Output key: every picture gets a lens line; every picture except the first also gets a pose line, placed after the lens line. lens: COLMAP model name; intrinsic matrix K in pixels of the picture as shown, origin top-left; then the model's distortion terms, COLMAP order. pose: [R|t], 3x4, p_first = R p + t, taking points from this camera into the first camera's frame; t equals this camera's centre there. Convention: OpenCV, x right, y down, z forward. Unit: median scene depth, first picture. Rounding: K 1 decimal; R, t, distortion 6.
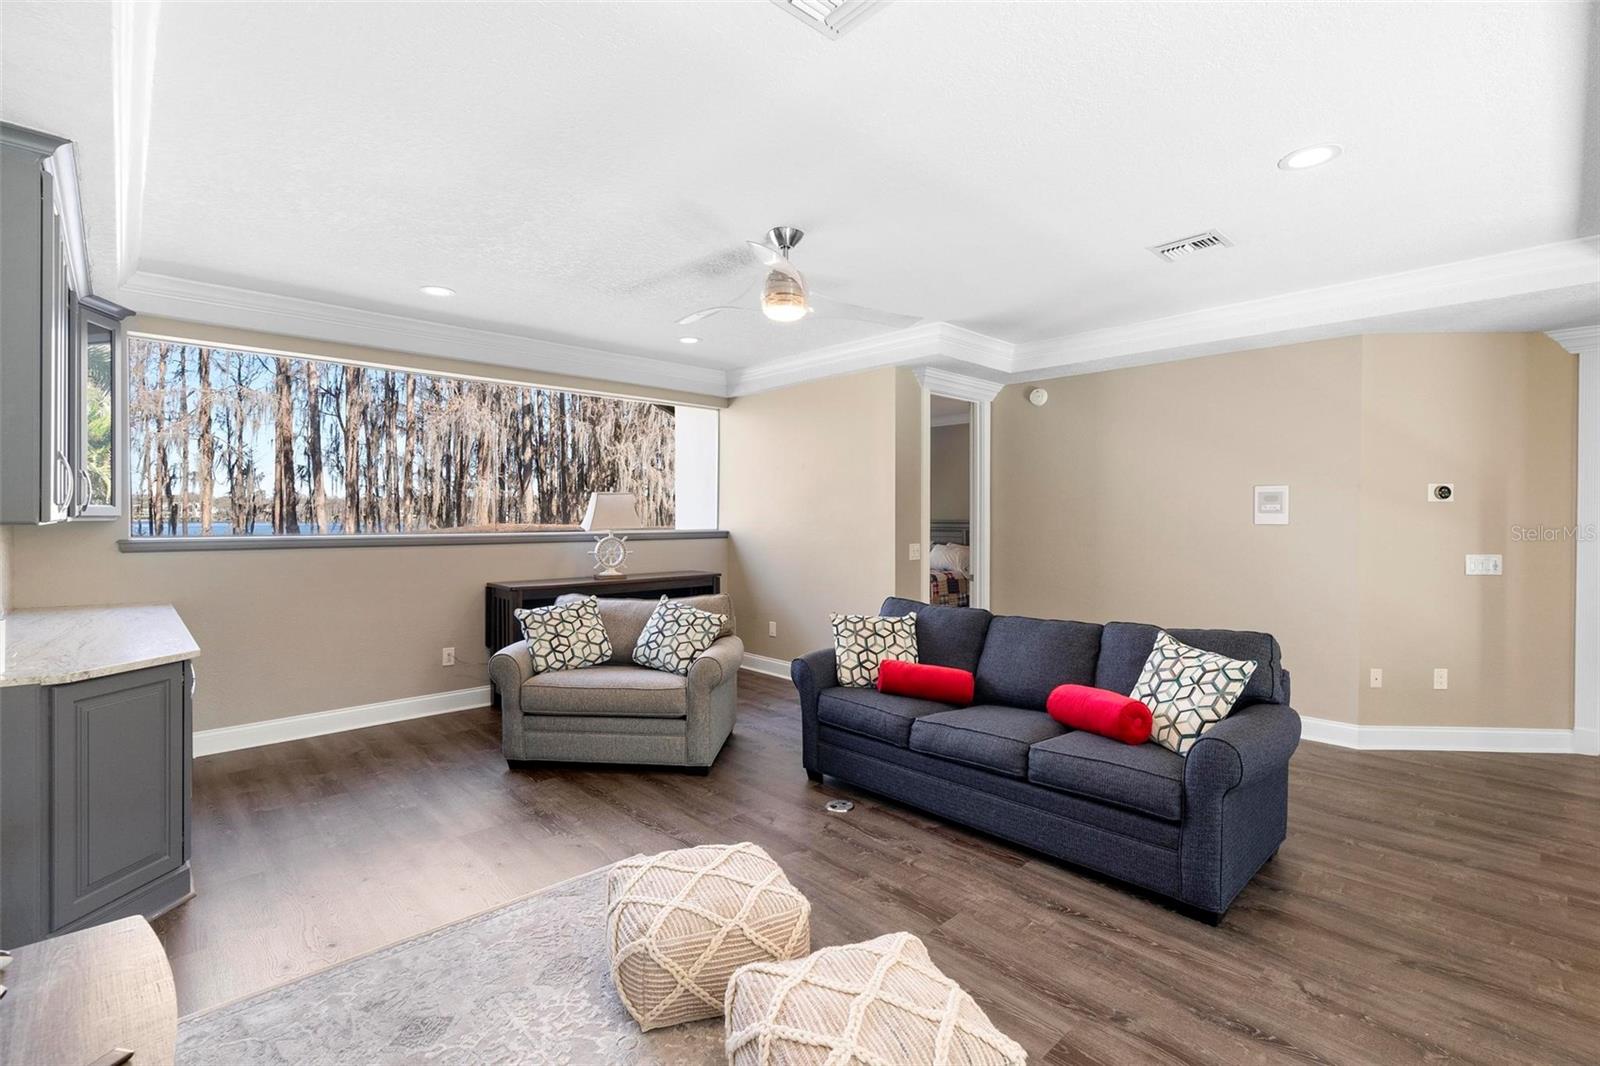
lens RADIAL K [[717.7, 0, 796.7], [0, 717.7, 537.9], [0, 0, 1]] dist [-0.002147, -0.000018]
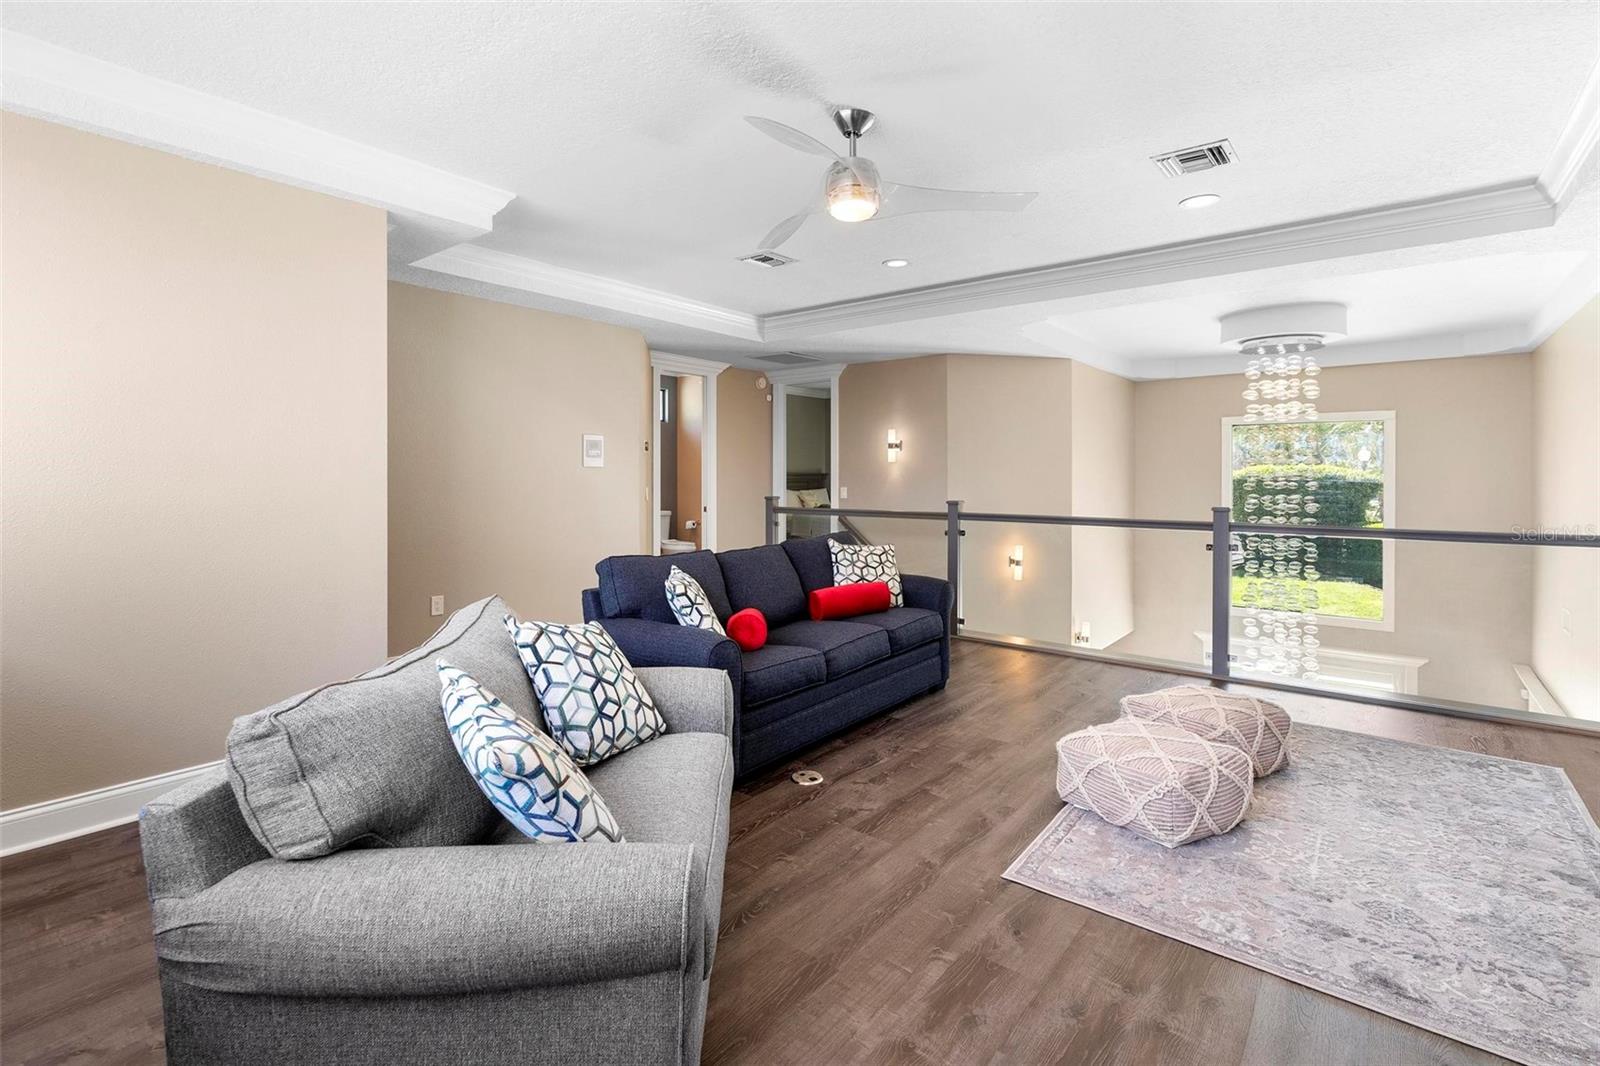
lens RADIAL K [[724.2, 0, 800.2], [0, 724.2, 516.9], [0, 0, 1]] dist [-0.002261, 0.000855]
pose [[-0.139637, -0.052925, 0.988787, -0.860836], [0.010871, 0.998429, 0.054976, 0.002595], [-0.990143, 0.018426, -0.138843, 1.200215]]
